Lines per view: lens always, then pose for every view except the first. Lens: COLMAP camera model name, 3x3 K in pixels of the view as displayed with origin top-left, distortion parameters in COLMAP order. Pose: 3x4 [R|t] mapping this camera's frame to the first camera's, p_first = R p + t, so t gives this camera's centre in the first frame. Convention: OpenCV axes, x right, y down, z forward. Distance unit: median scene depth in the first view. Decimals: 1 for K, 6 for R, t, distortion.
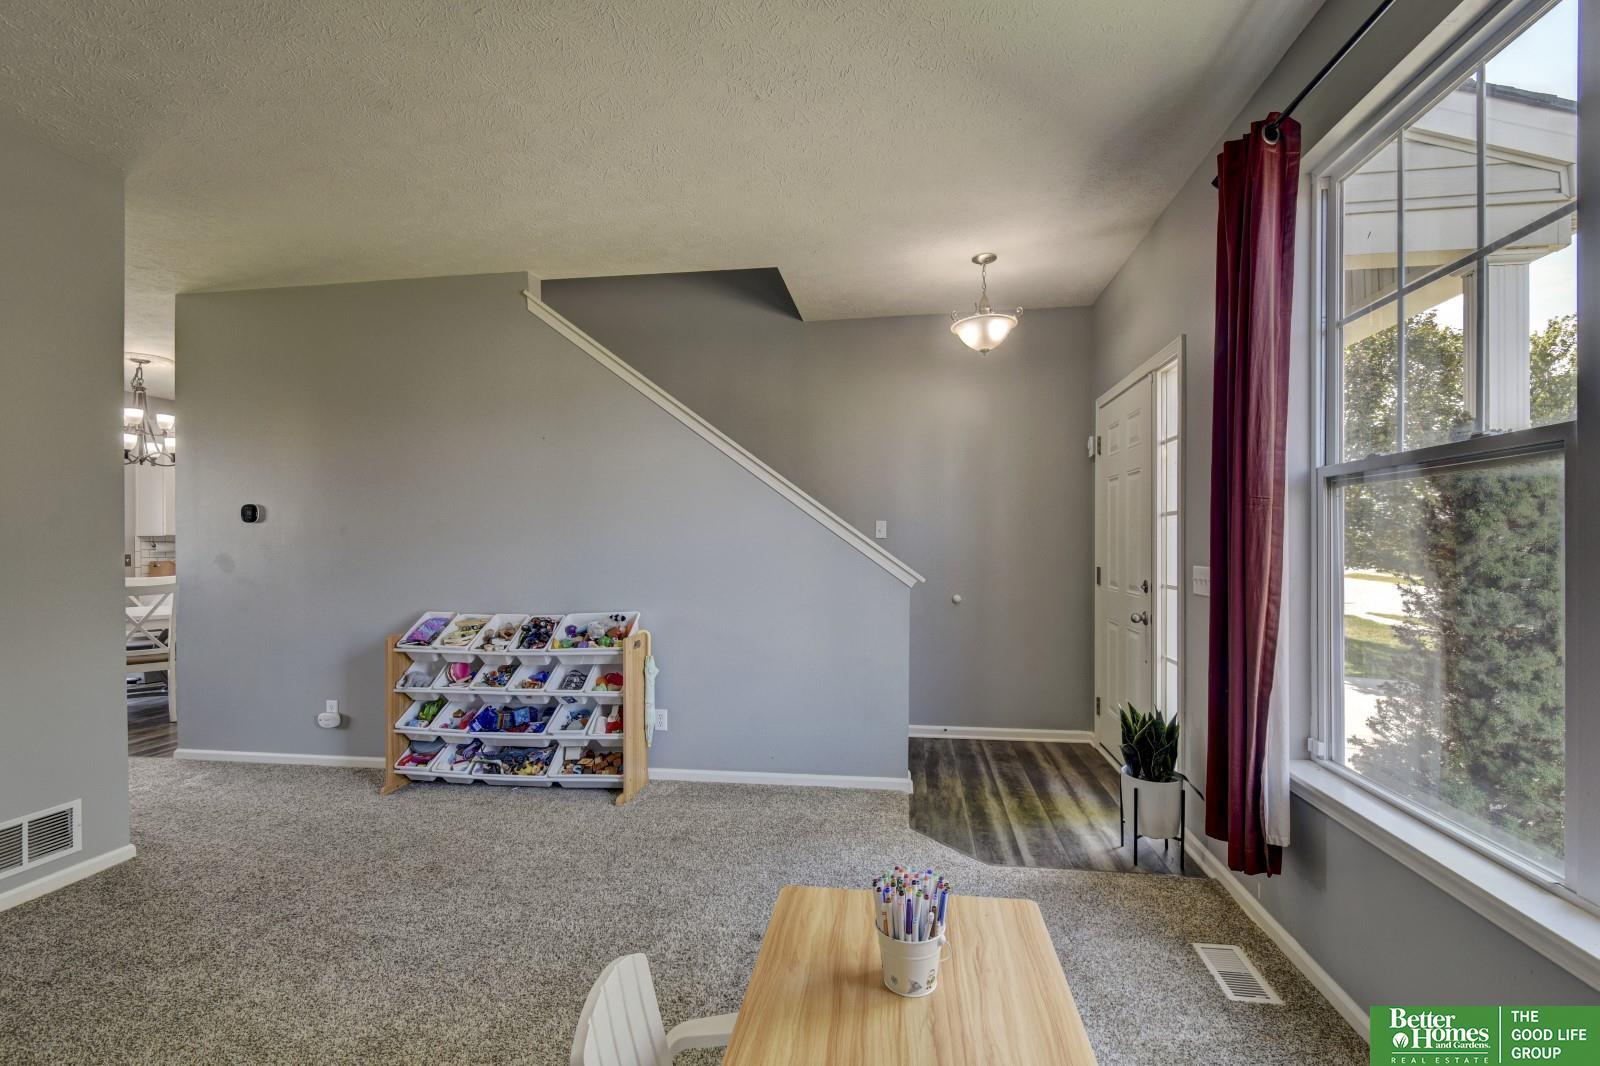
lens RADIAL K [[715.4, 0, 798.7], [0, 715.4, 557.5], [0, 0, 1]] dist [0.001349, -0.000347]
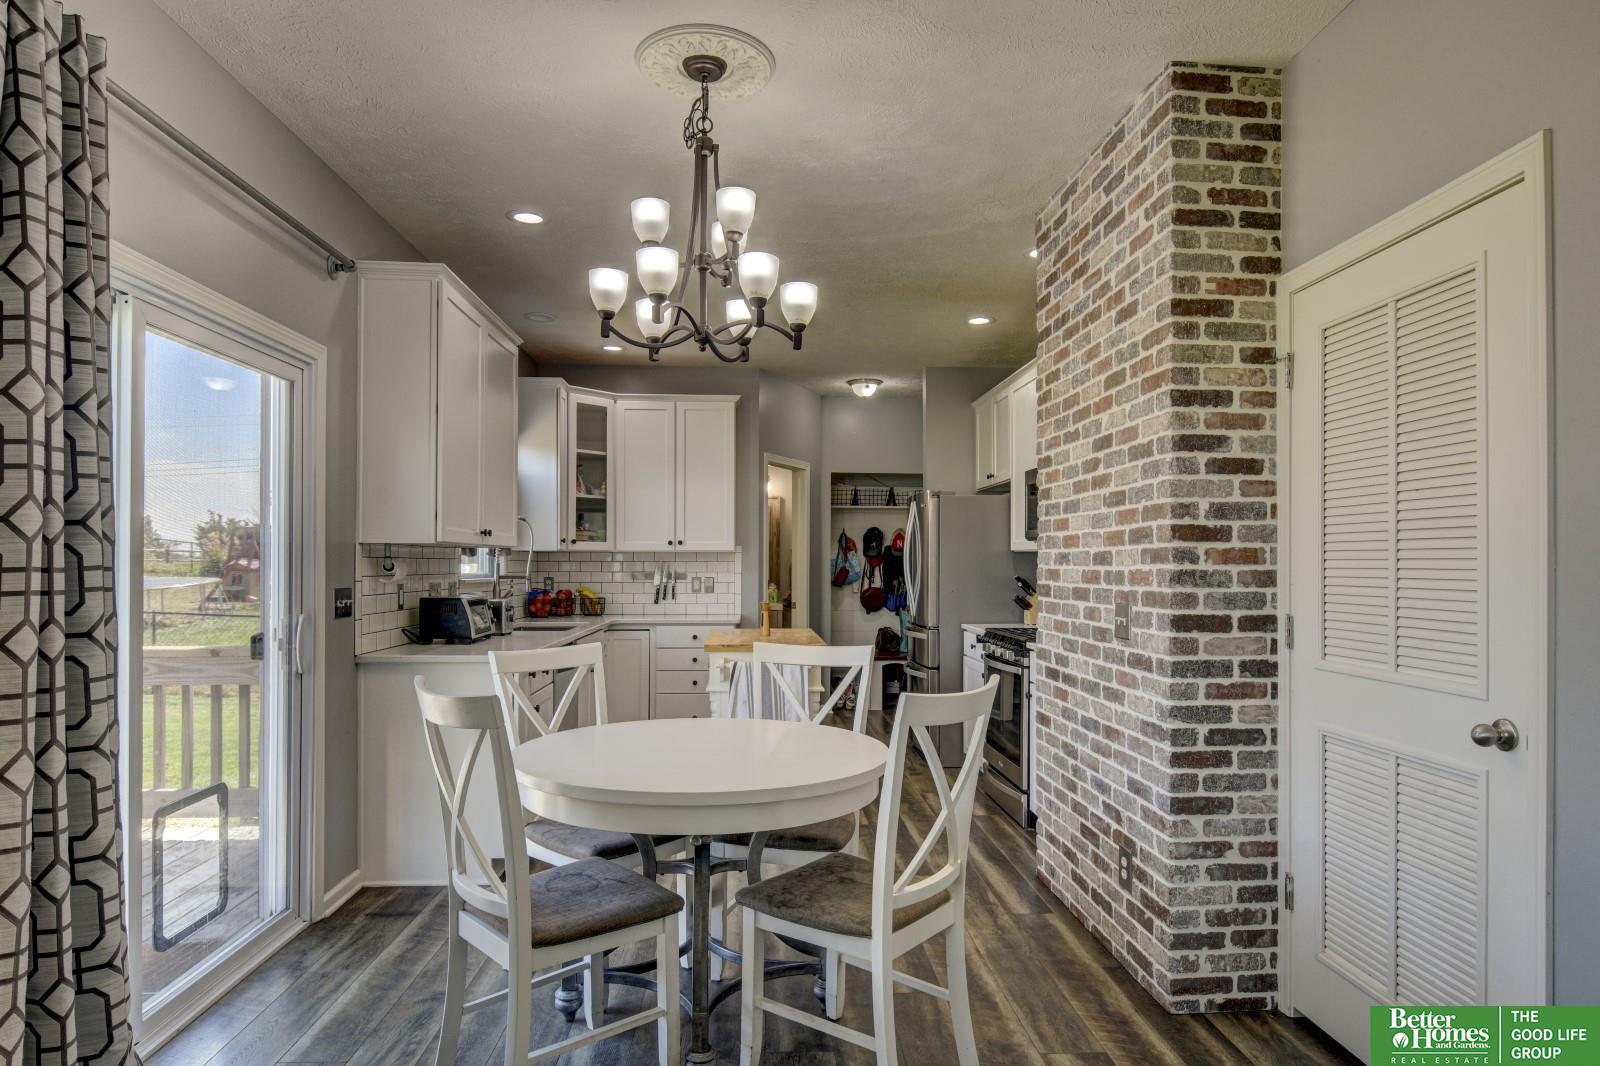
lens RADIAL K [[943.4, 0, 804.3], [0, 943.4, 560.0], [0, 0, 1]] dist [-0.004490, -0.000994]
pose [[0.977618, 0.002173, 0.210378, -0.954359], [0.001128, 0.999878, -0.015572, -0.014500], [-0.210386, 0.015461, 0.977496, 0.509054]]
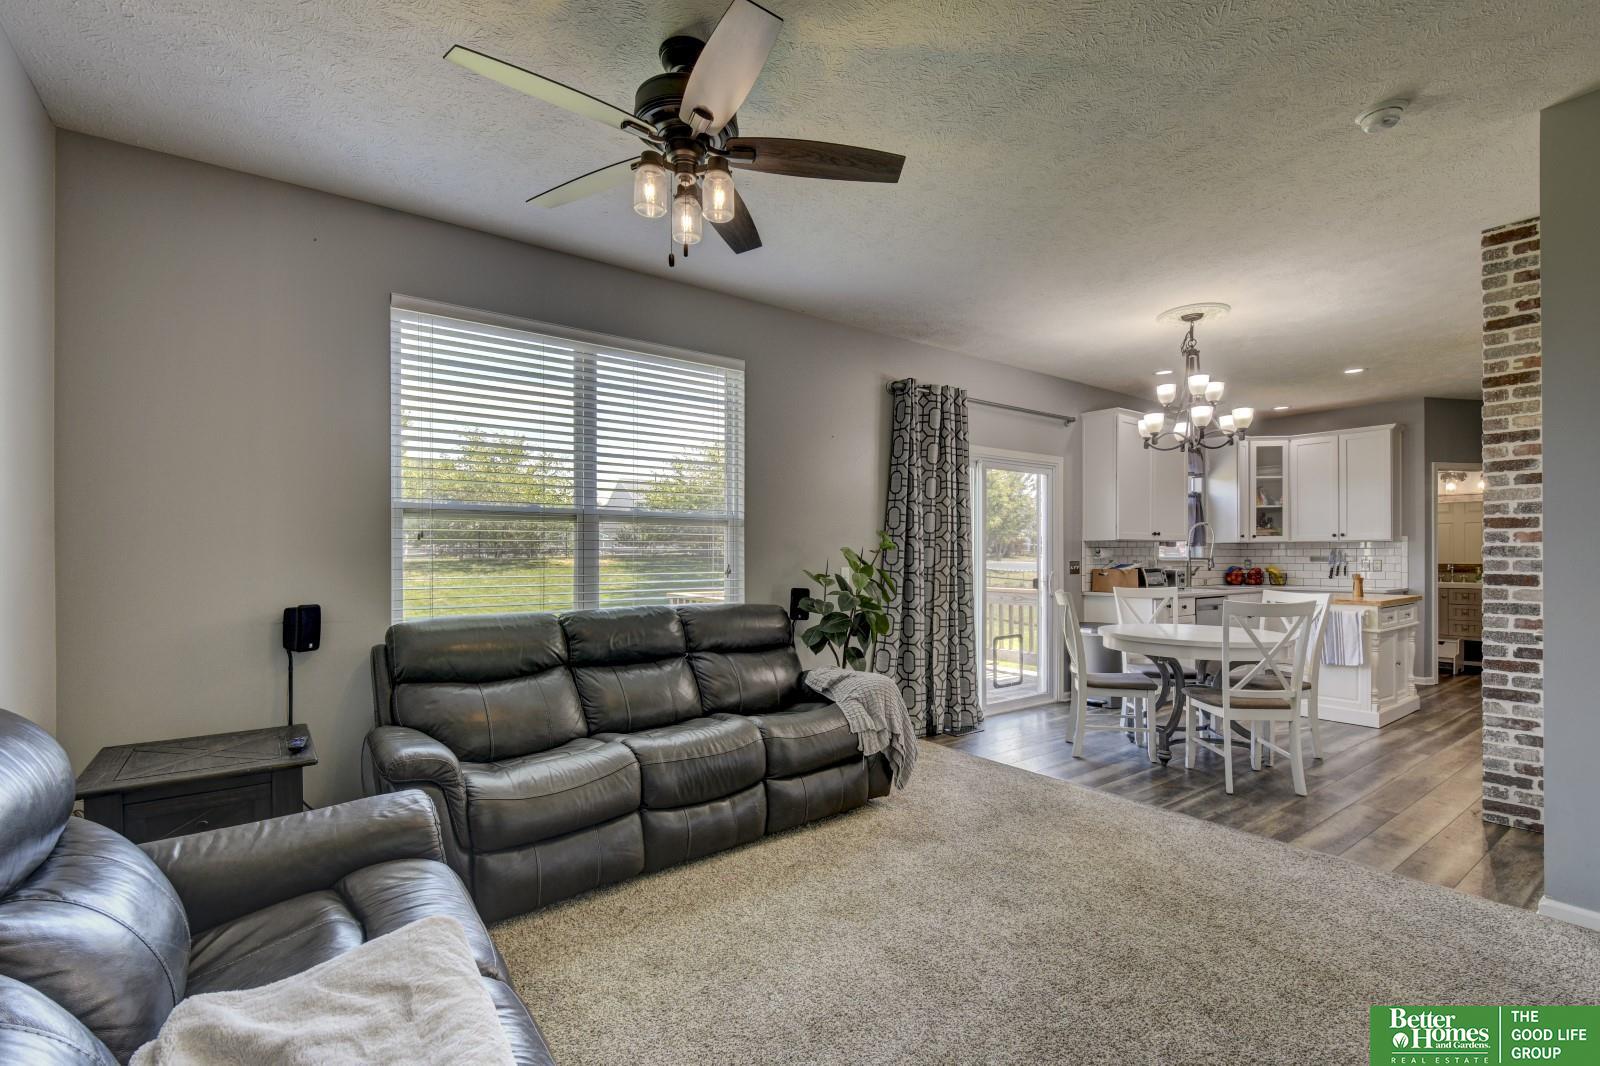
lens RADIAL K [[715.4, 0, 798.7], [0, 715.4, 557.5], [0, 0, 1]] dist [0.001349, -0.000347]
pose [[0.710689, -0.002535, -0.703502, -0.660081], [-0.004913, 0.999951, -0.008567, 0.000117], [0.703489, 0.009545, 0.710642, 0.128749]]
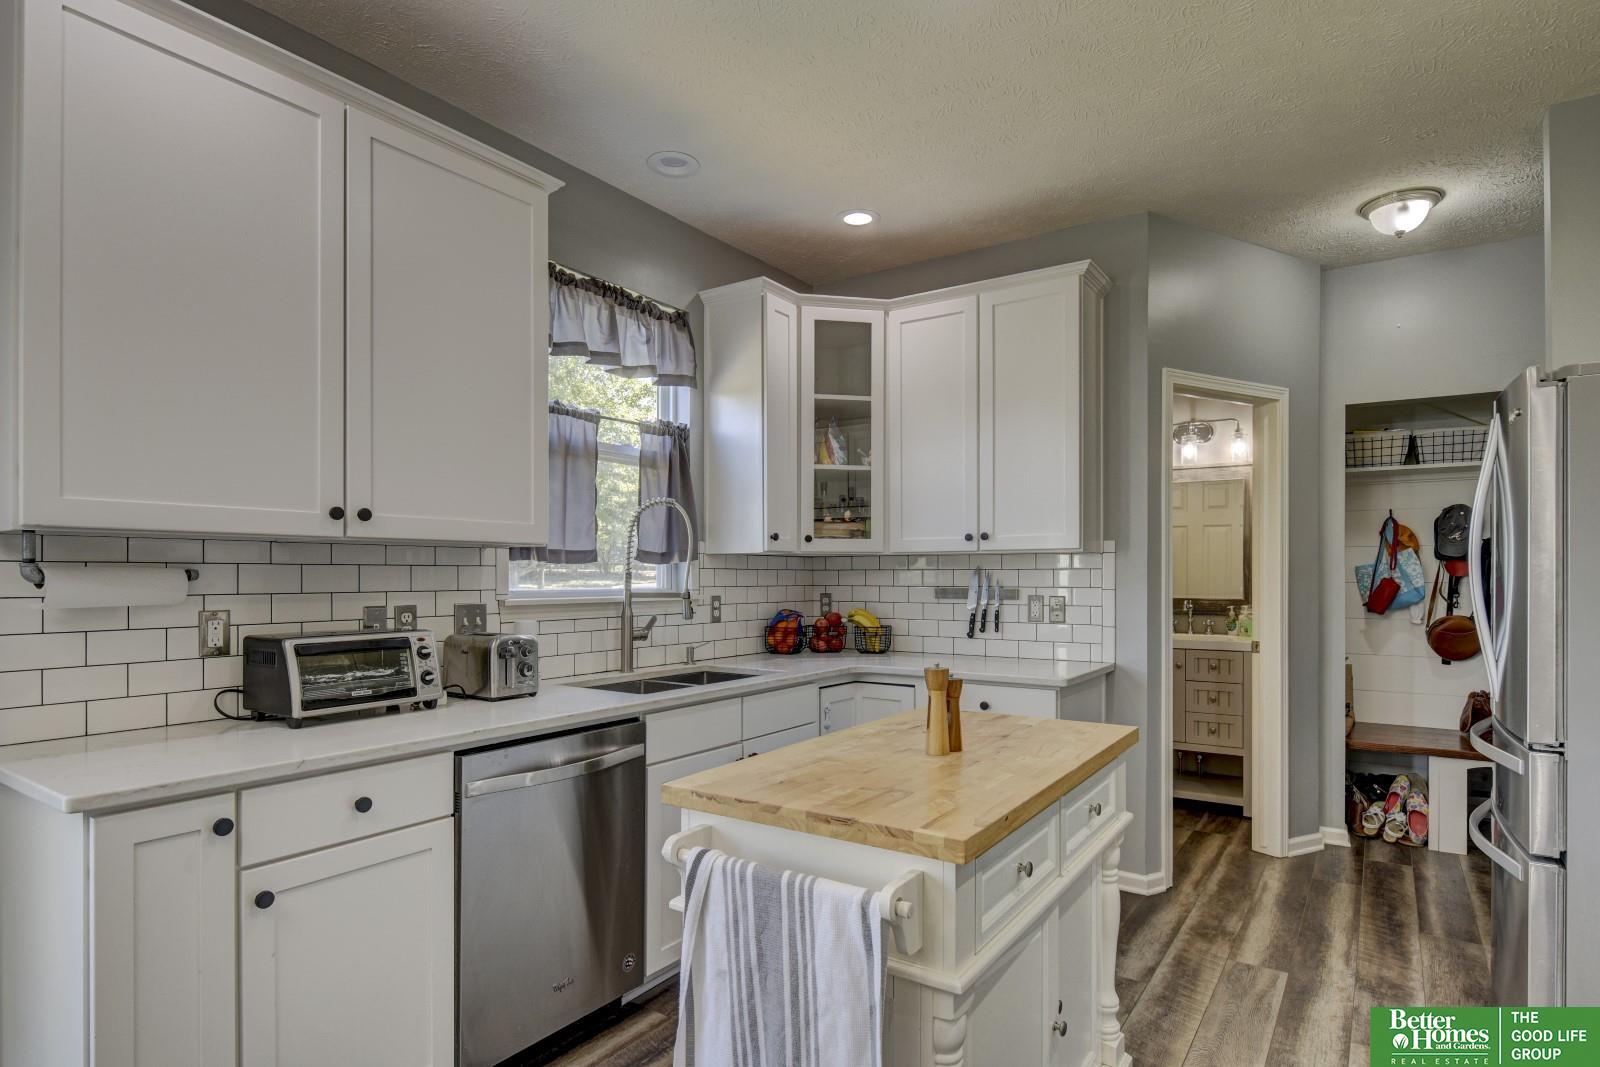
lens RADIAL K [[857.8, 0, 805.8], [0, 857.8, 577.0], [0, 0, 1]] dist [-0.001943, -0.000552]
pose [[0.903535, -0.001117, -0.428514, -0.716387], [-0.002957, 0.999957, -0.008843, -0.019330], [0.428505, 0.009257, 0.903492, 1.060767]]
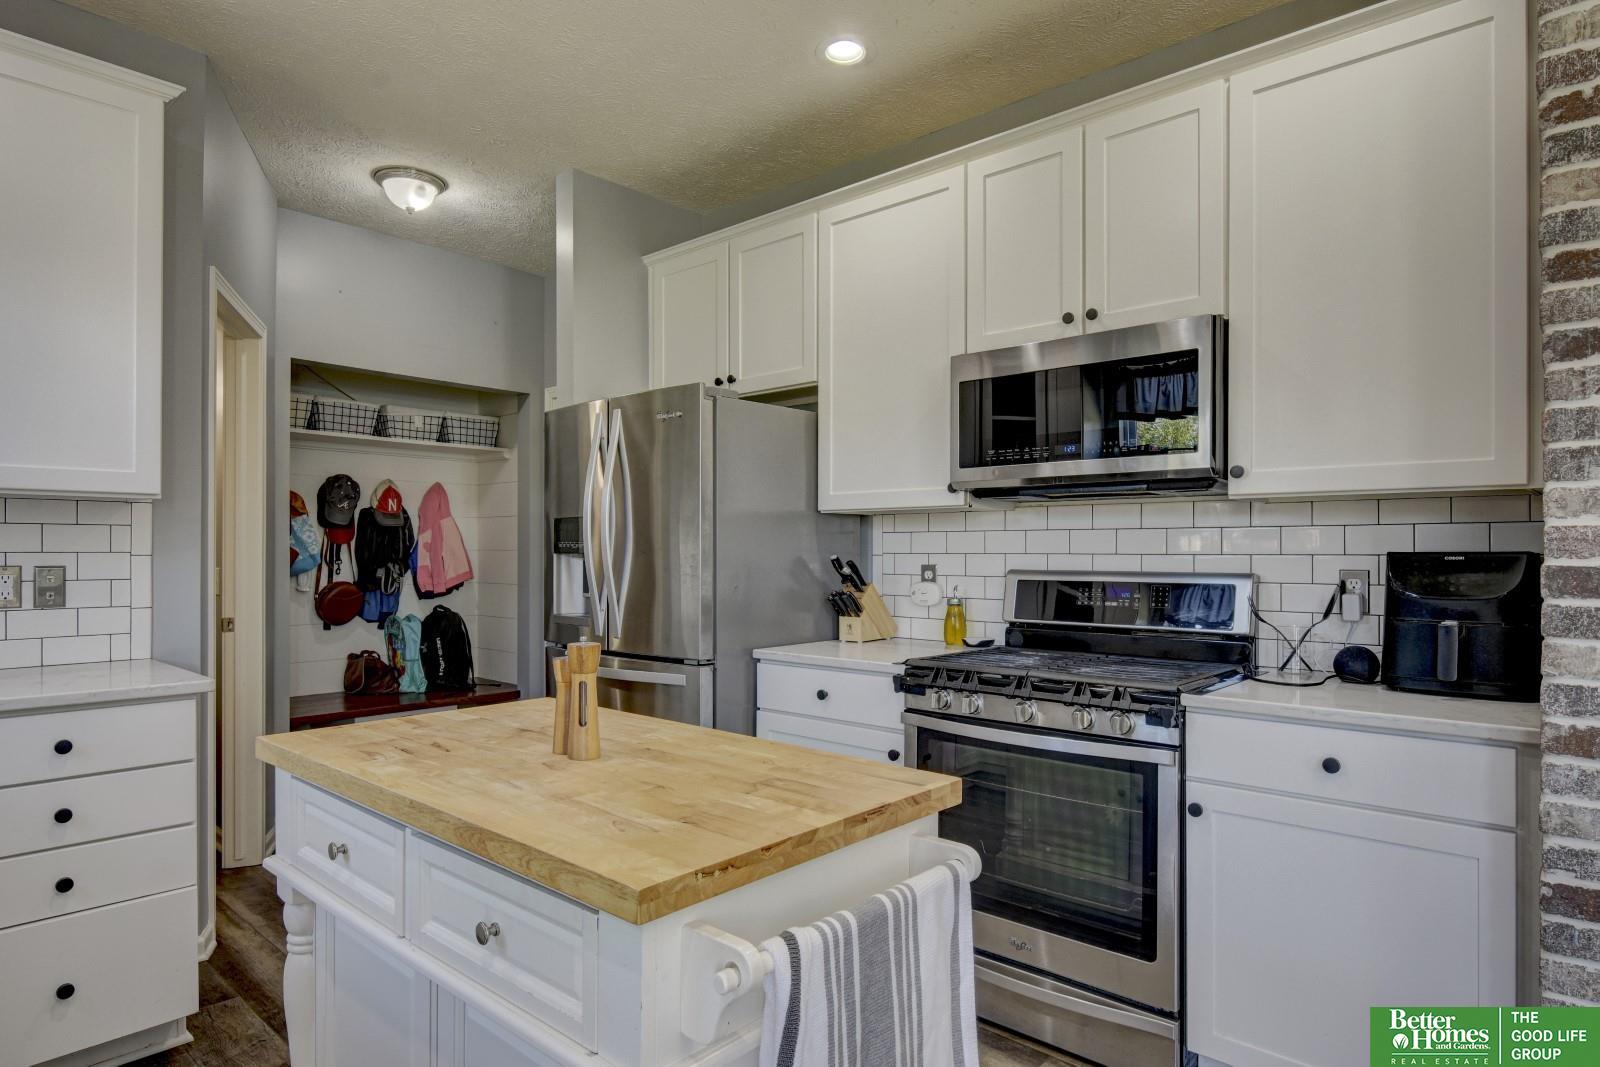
lens RADIAL K [[912.1, 0, 803.5], [0, 912.1, 549.0], [0, 0, 1]] dist [0.000007, -0.000539]
pose [[0.544449, 0.002311, 0.838791, -0.987337], [0.008995, 0.999923, -0.008593, -0.012539], [-0.838746, 0.012223, 0.544386, 1.177247]]
